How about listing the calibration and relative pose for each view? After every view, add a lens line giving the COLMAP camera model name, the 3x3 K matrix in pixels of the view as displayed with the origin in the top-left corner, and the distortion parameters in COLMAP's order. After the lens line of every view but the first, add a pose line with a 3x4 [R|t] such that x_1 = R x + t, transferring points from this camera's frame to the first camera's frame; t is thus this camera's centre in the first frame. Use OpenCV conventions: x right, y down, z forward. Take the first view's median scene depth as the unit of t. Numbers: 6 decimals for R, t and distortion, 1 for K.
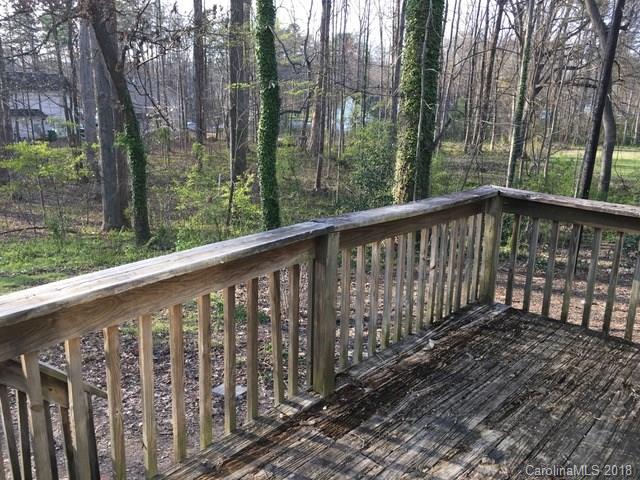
lens RADIAL K [[543.3, 0, 319.1], [0, 543.3, 239.0], [0, 0, 1]] dist [0.008635, 0.003784]
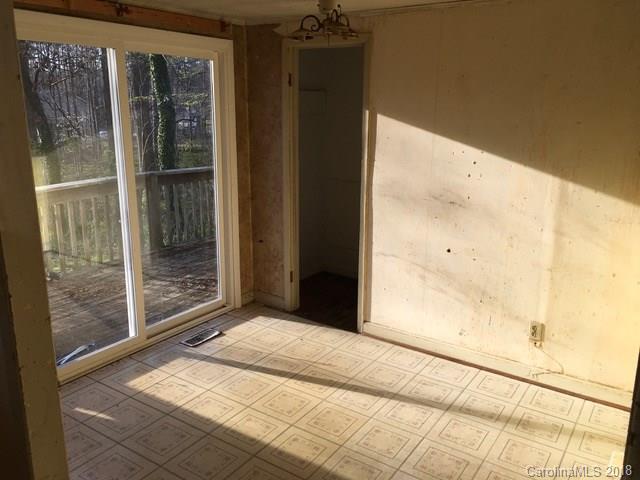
lens RADIAL K [[543.3, 0, 320.7], [0, 543.3, 239.3], [0, 0, 1]] dist [0.008635, 0.003784]
pose [[0.989288, -0.052367, 0.136261, 0.031309], [0.053532, 0.998554, -0.004896, 0.023871], [-0.135807, 0.012138, 0.990661, -0.107722]]
